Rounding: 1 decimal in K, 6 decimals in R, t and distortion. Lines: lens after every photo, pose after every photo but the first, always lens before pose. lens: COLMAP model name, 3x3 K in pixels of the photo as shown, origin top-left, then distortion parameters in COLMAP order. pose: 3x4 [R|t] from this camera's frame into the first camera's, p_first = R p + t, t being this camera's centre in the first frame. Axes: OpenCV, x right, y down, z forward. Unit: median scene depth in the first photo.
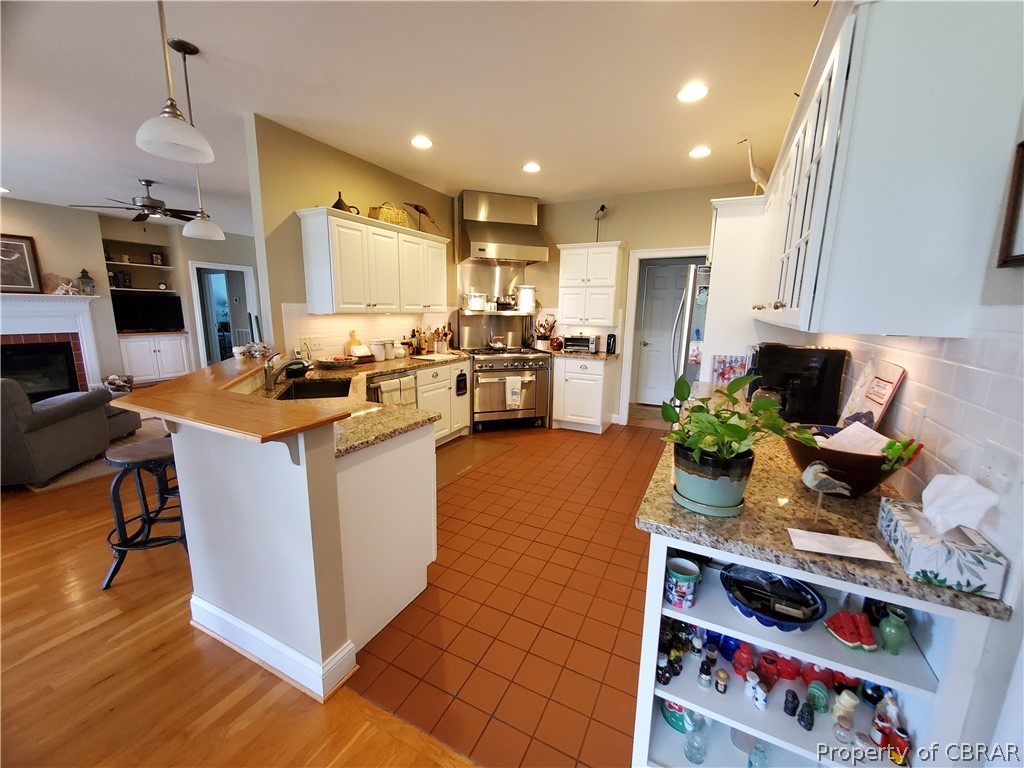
lens RADIAL K [[407.0, 0, 514.2], [0, 407.0, 387.5], [0, 0, 1]] dist [-0.000244, -0.001865]
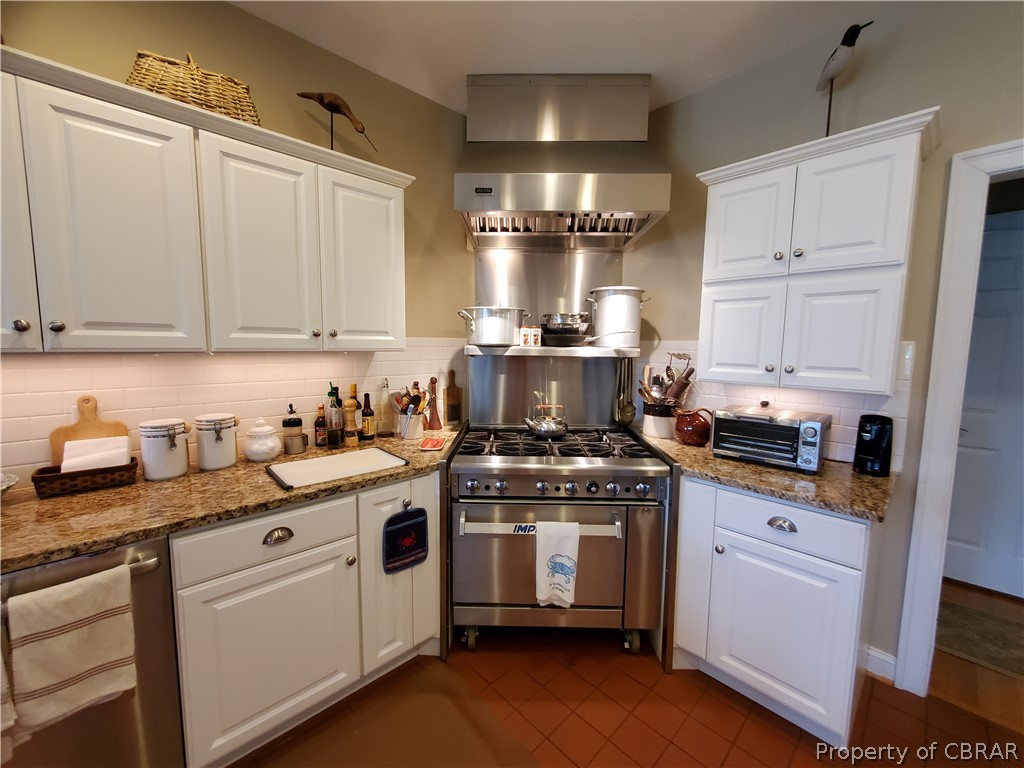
lens RADIAL K [[407.0, 0, 512.2], [0, 407.0, 385.4], [0, 0, 1]] dist [-0.000244, -0.001865]
pose [[0.939627, 0.030212, -0.340863, 0.076931], [-0.062660, 0.994444, -0.084588, -0.110934], [0.336414, 0.100839, 0.936300, 0.600864]]
